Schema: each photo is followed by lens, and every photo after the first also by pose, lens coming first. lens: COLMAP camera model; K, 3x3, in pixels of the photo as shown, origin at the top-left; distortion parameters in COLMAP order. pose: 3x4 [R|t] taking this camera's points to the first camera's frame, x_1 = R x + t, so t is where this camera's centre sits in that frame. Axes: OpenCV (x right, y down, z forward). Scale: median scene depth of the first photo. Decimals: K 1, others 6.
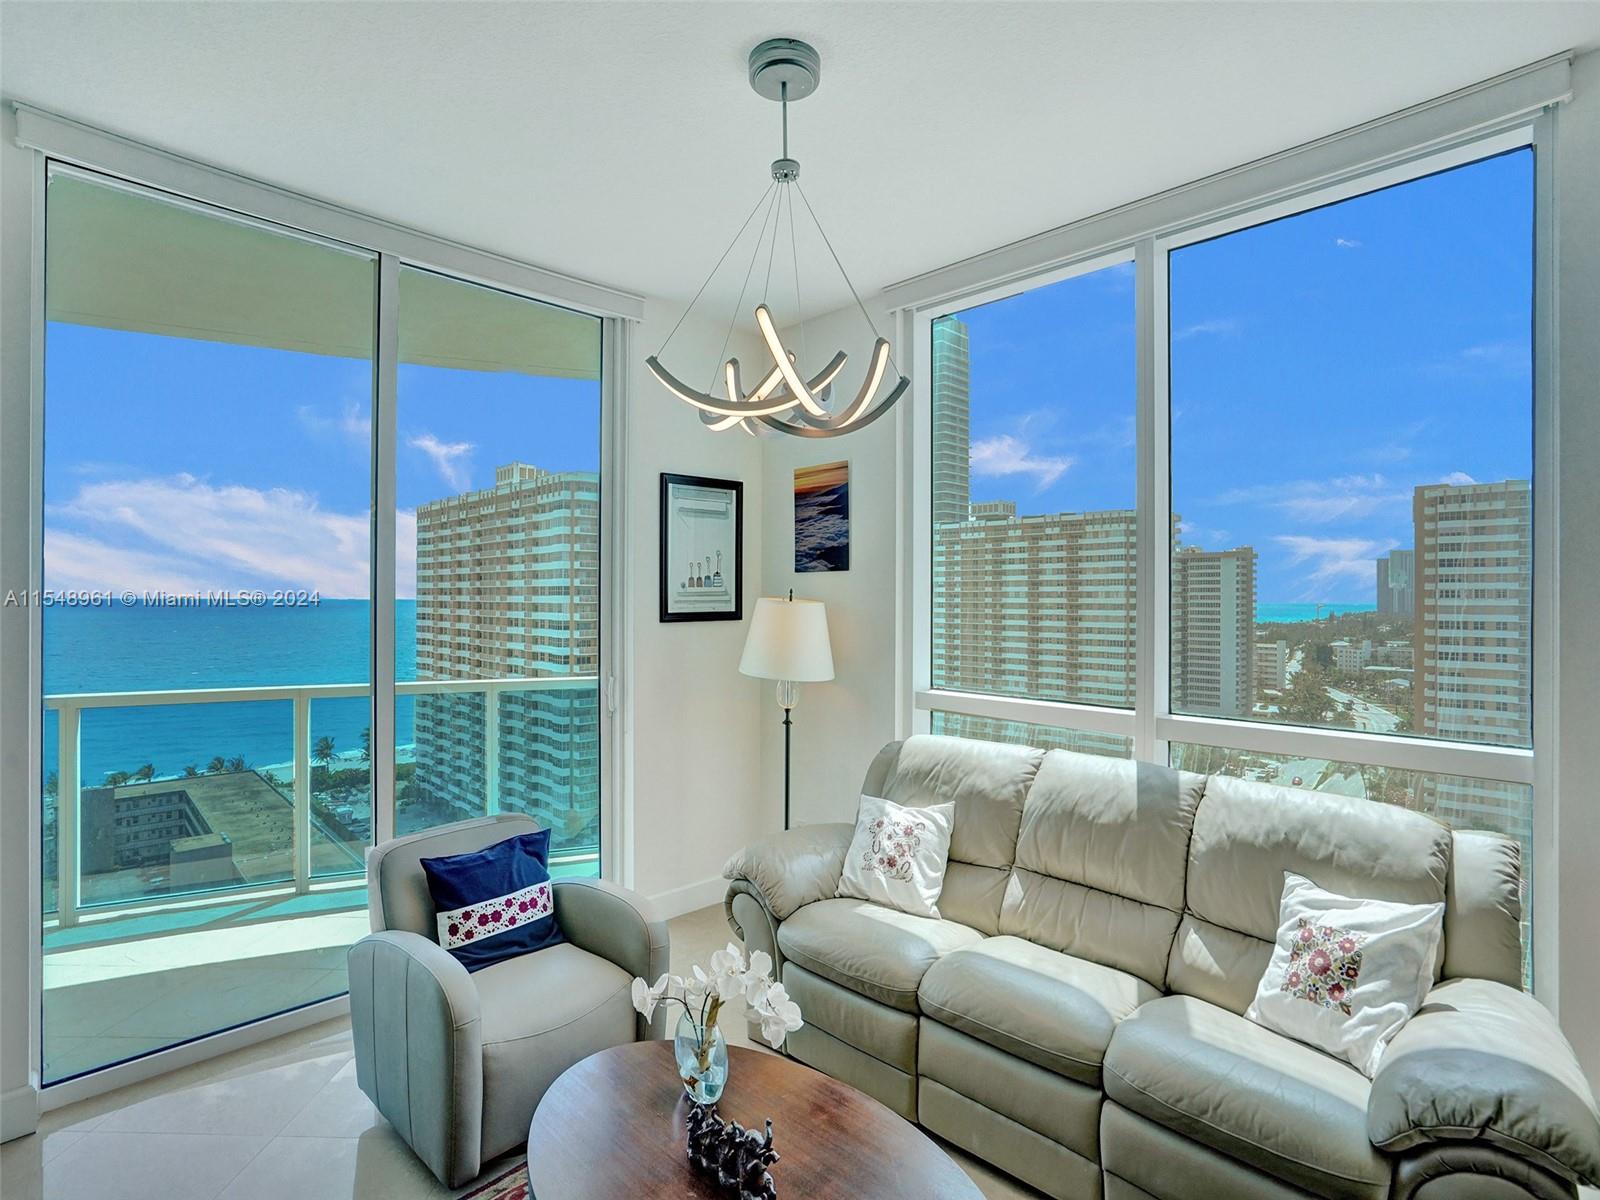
lens RADIAL K [[790.8, 0, 810.3], [0, 790.8, 596.5], [0, 0, 1]] dist [-0.028077, 0.000887]
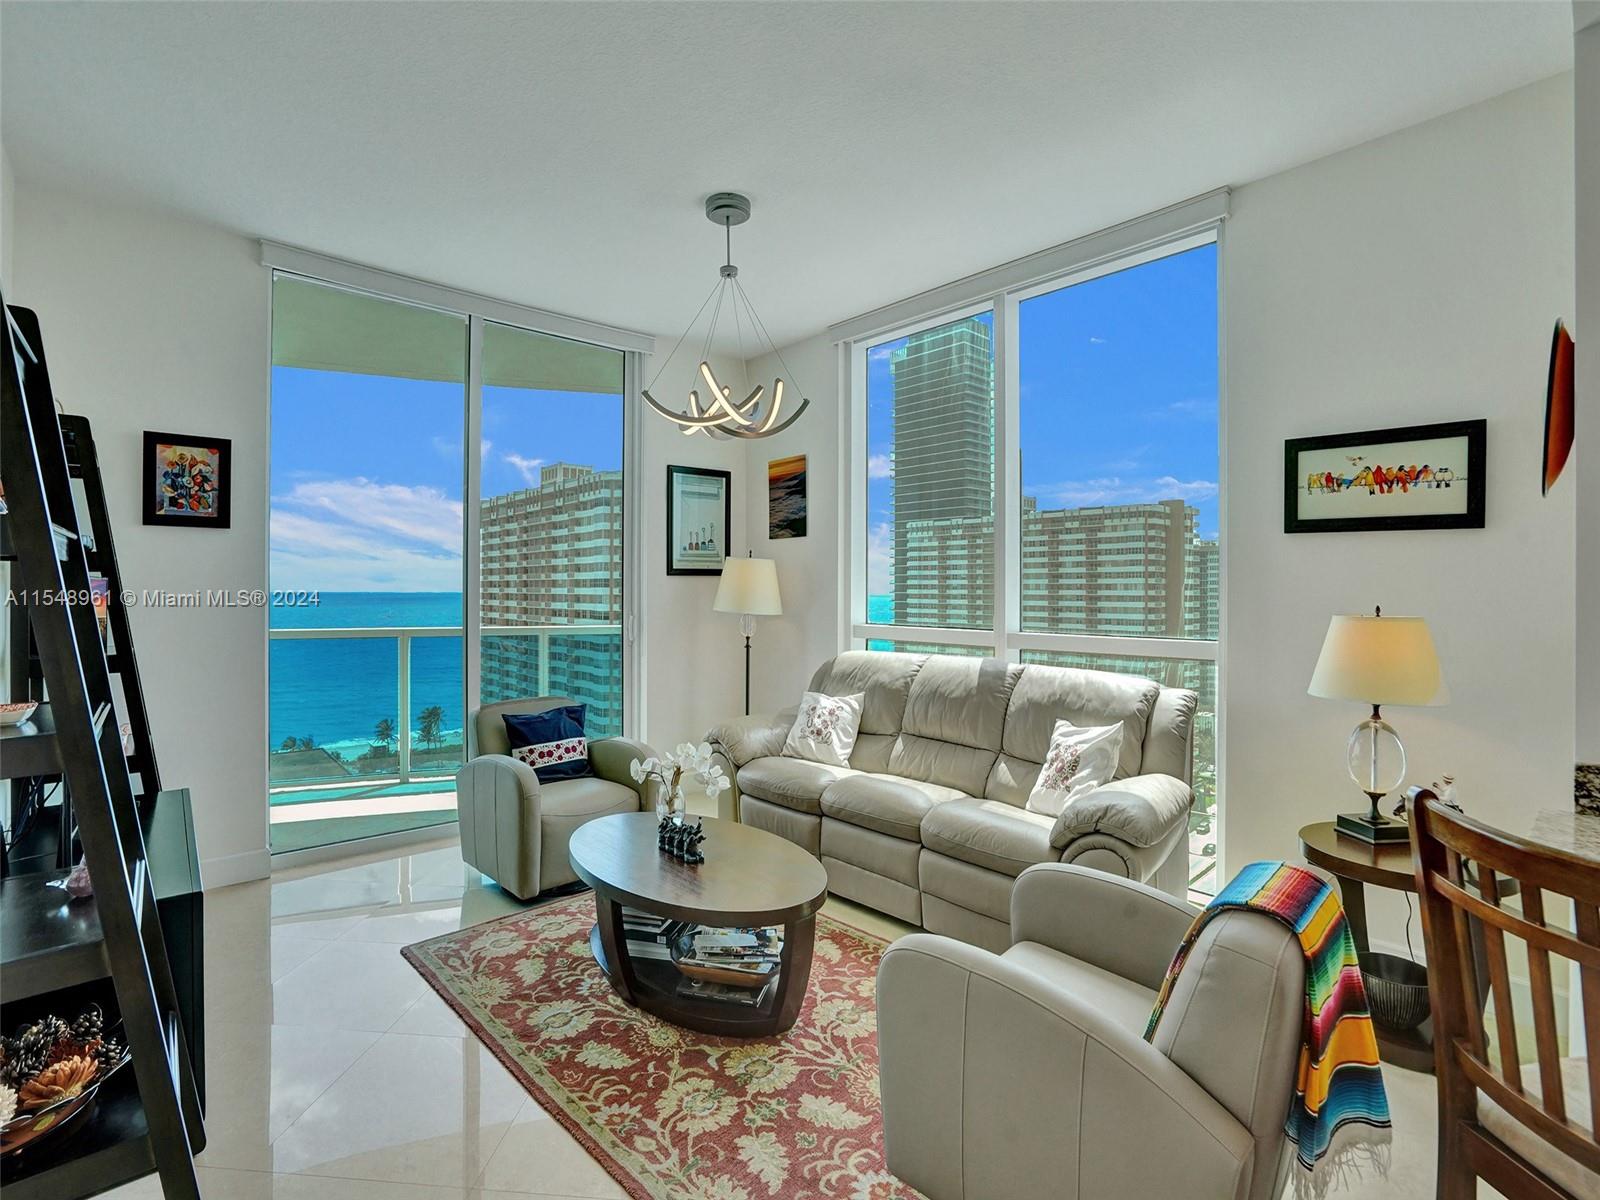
lens RADIAL K [[762.6, 0, 796.4], [0, 762.6, 587.3], [0, 0, 1]] dist [-0.045568, 0.000436]
pose [[0.998481, 0.000633, -0.055085, 0.136424], [-0.000790, 0.999996, -0.002818, 0.075513], [0.055083, 0.002858, 0.998478, -0.382223]]
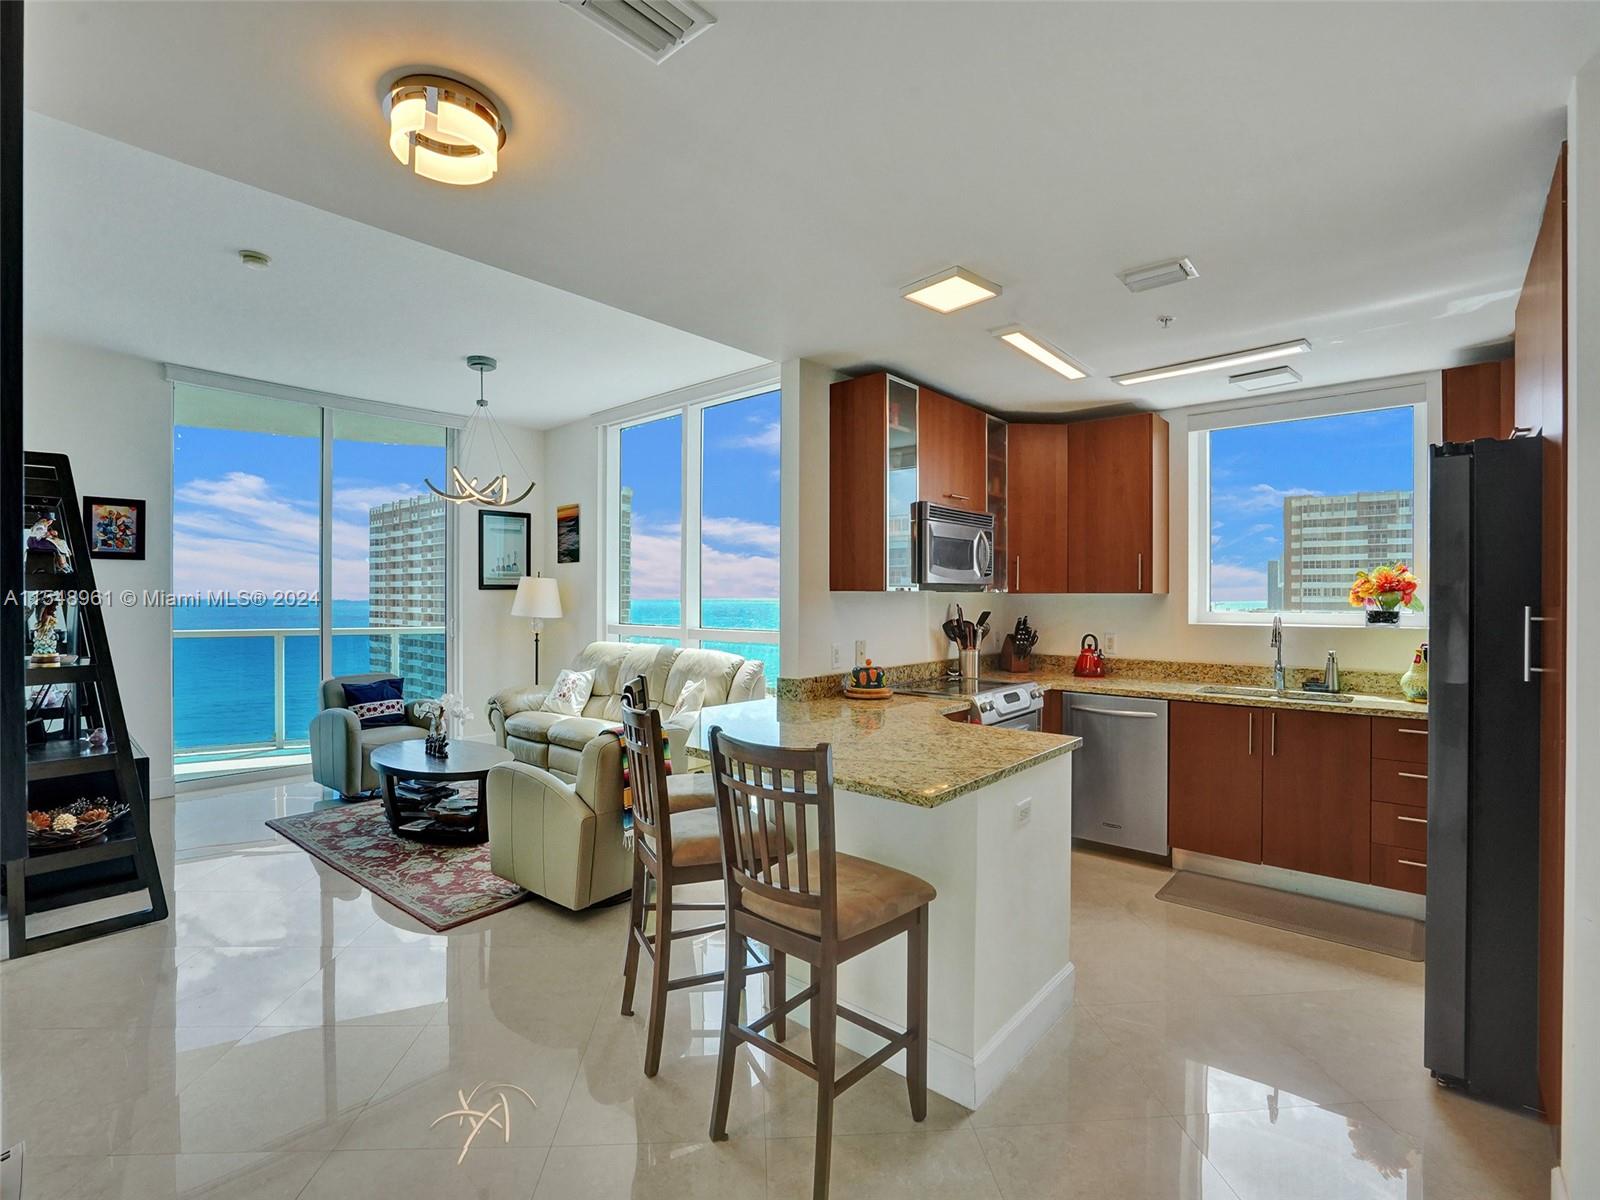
lens RADIAL K [[749.6, 0, 794.2], [0, 749.6, 600.8], [0, 0, 1]] dist [-0.030913, 0.001013]
pose [[0.998492, -0.000162, 0.054894, 0.611259], [-0.000228, 0.999975, 0.007111, 0.062493], [-0.054894, -0.007113, 0.998467, -1.069505]]
